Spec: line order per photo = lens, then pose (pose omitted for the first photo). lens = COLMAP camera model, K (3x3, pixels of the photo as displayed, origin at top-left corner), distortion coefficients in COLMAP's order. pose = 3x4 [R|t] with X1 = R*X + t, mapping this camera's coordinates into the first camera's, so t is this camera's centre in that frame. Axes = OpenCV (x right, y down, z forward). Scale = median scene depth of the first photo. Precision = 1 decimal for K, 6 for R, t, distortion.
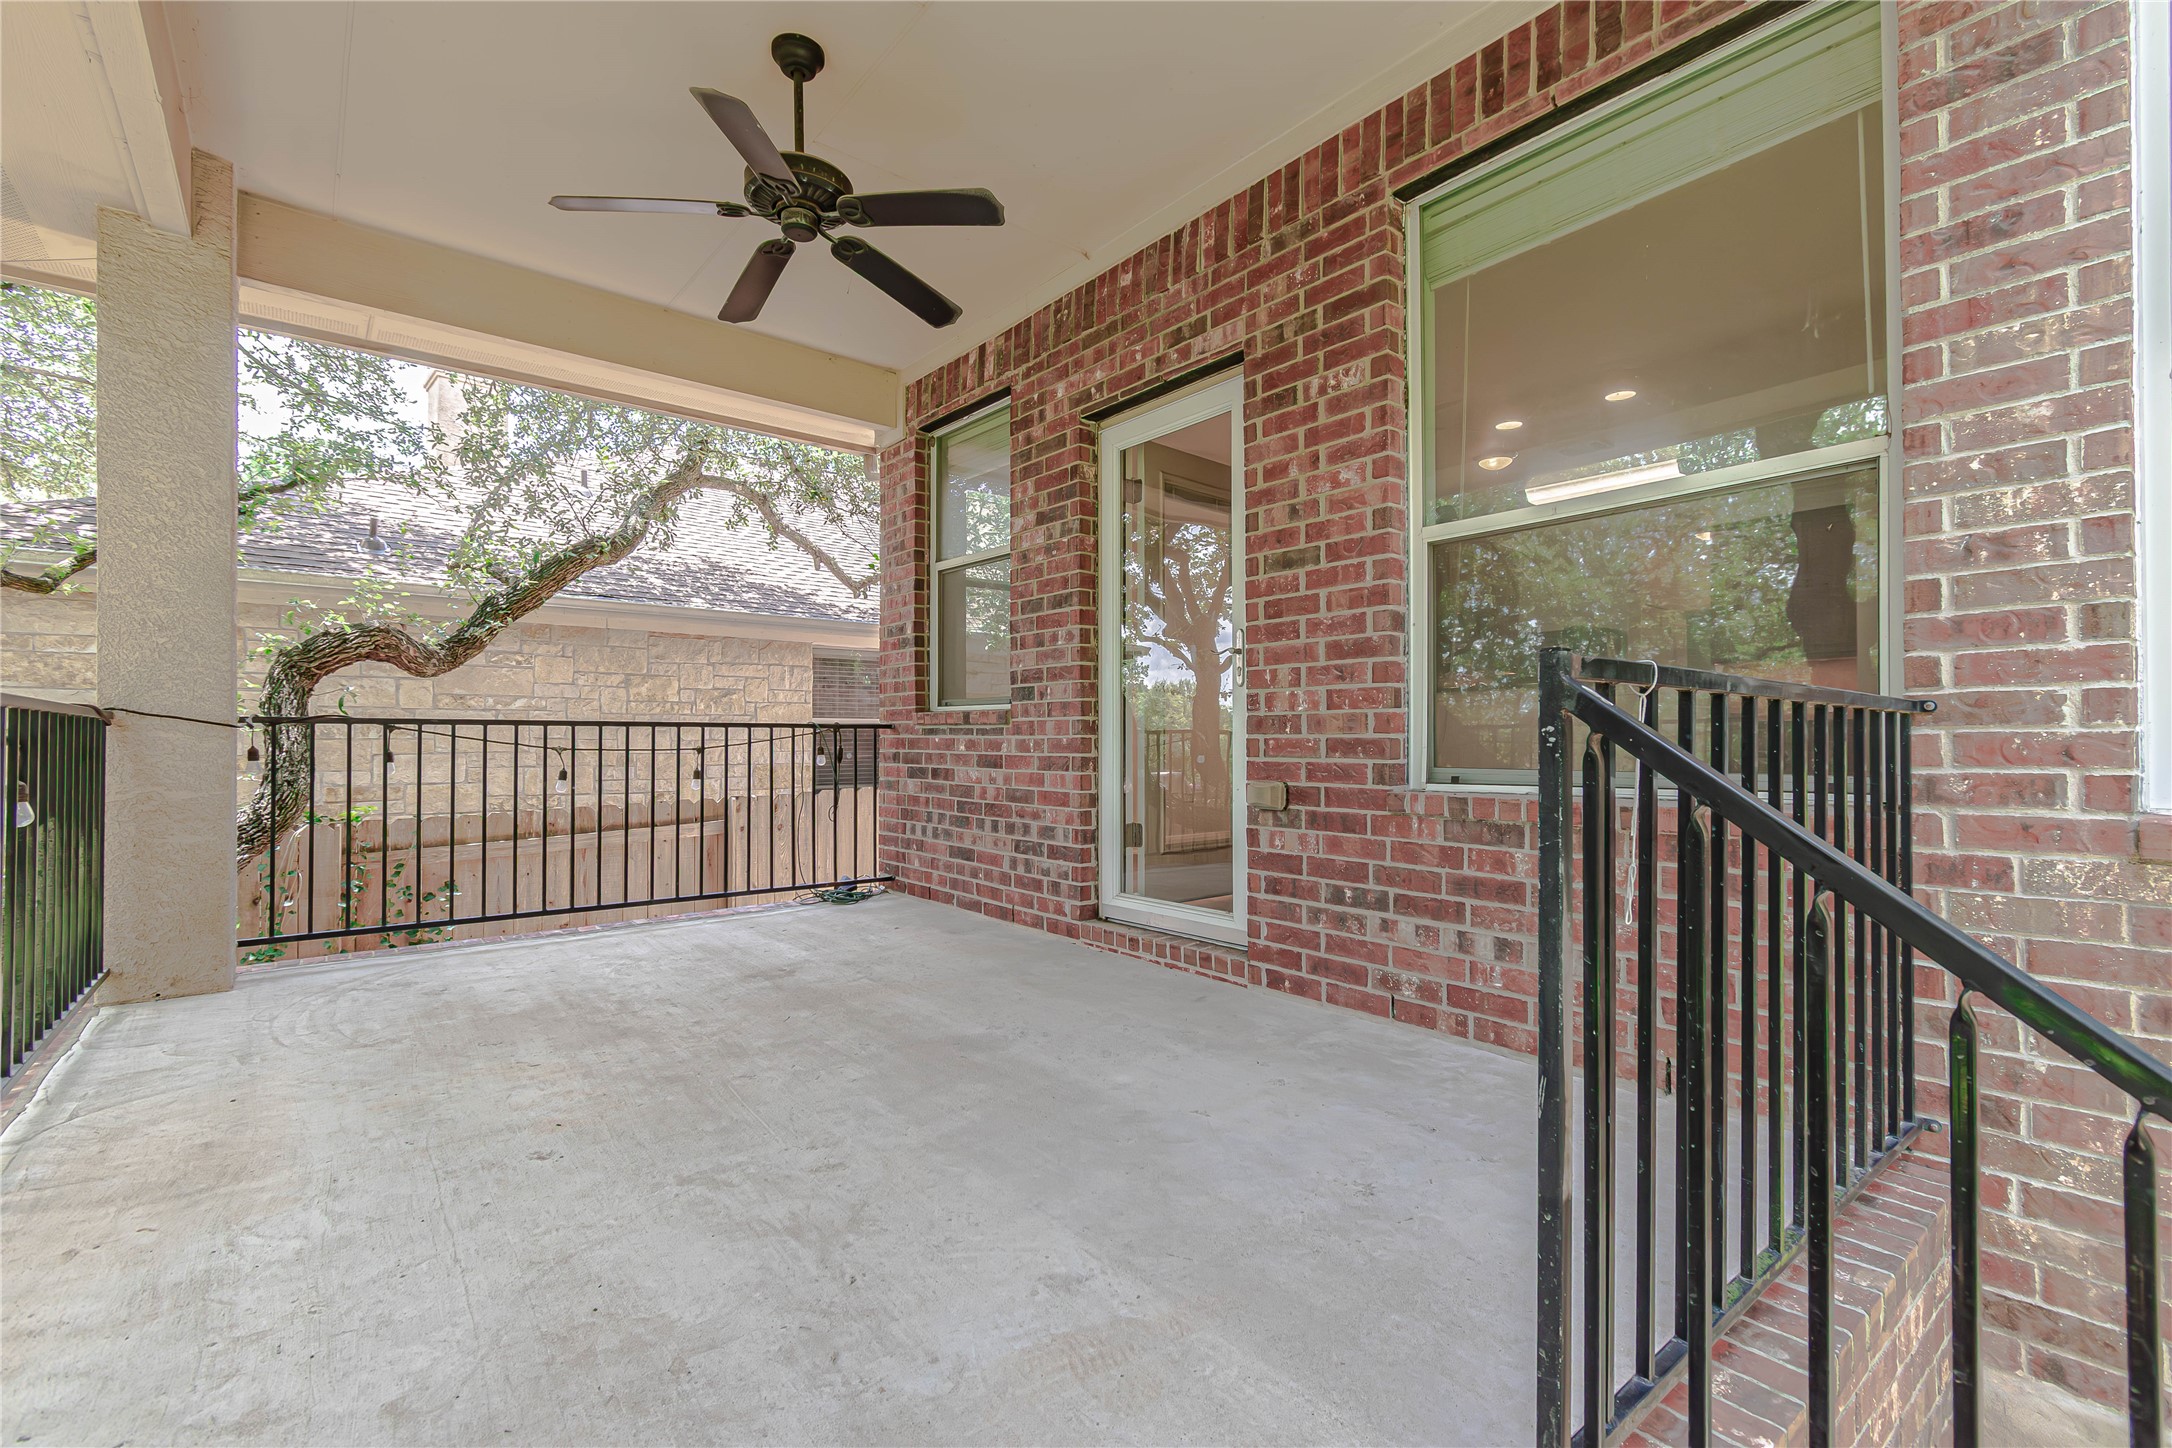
lens RADIAL K [[977.9, 0, 1086.5], [0, 977.9, 713.0], [0, 0, 1]] dist [0.001773, -0.008354]
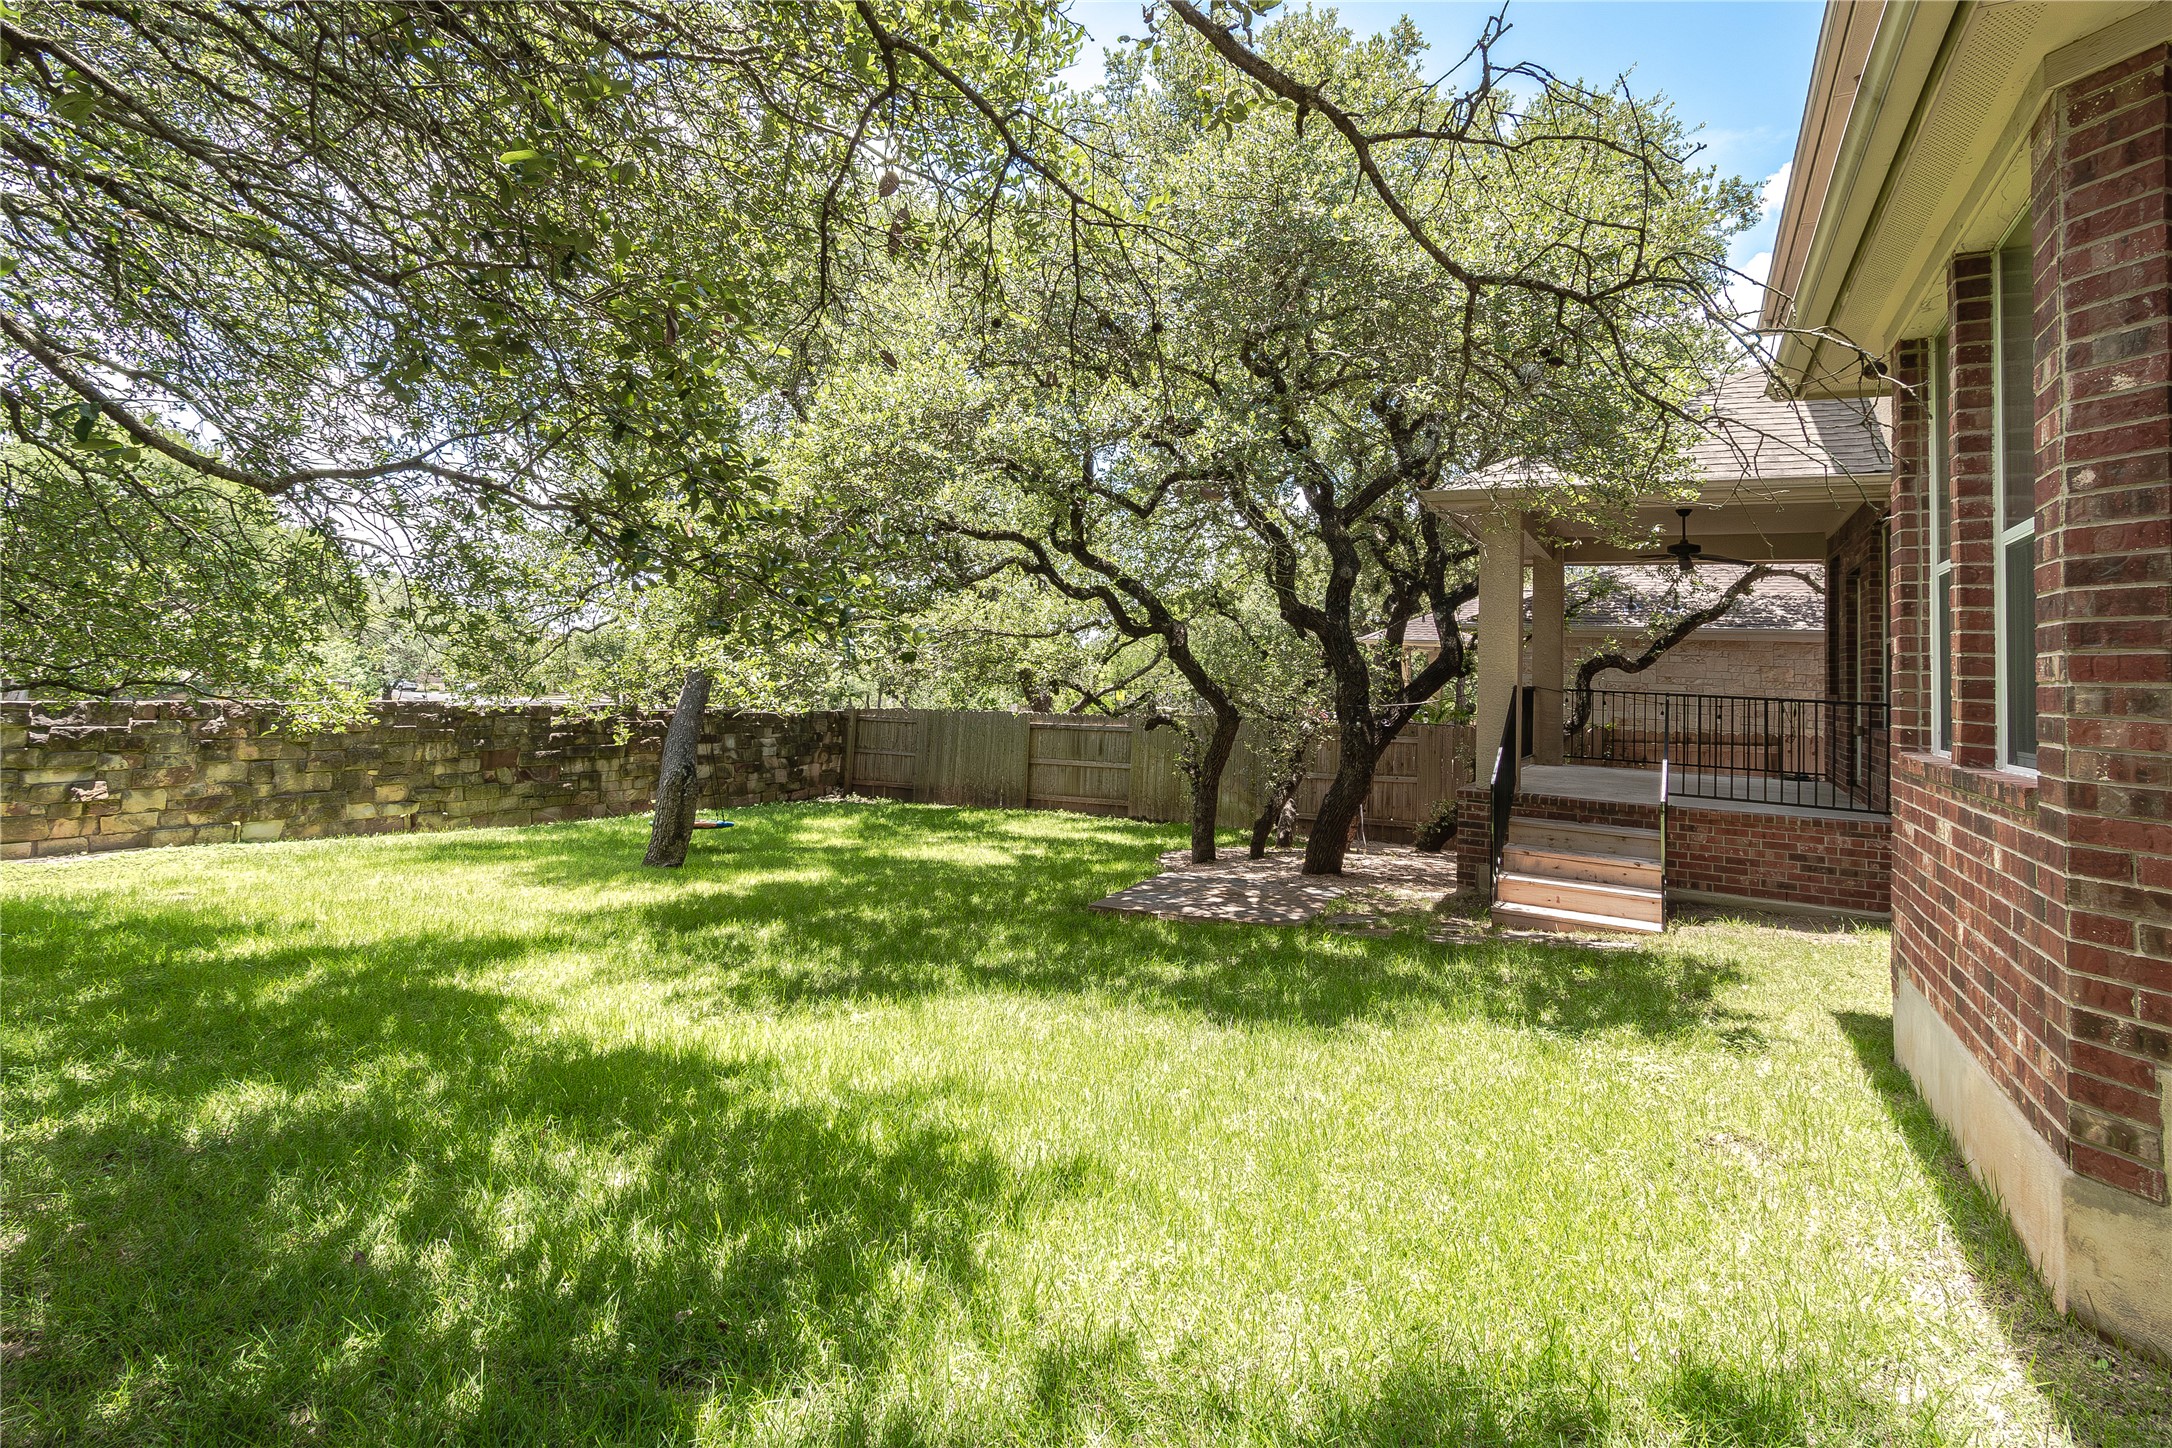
lens RADIAL K [[977.9, 0, 1086.5], [0, 977.9, 713.0], [0, 0, 1]] dist [0.001773, -0.008354]
pose [[0.353615, 0.038915, -0.934581, 1.141823], [-0.007102, 0.999217, 0.038919, -0.023805], [0.935364, -0.007125, 0.353614, -1.156010]]
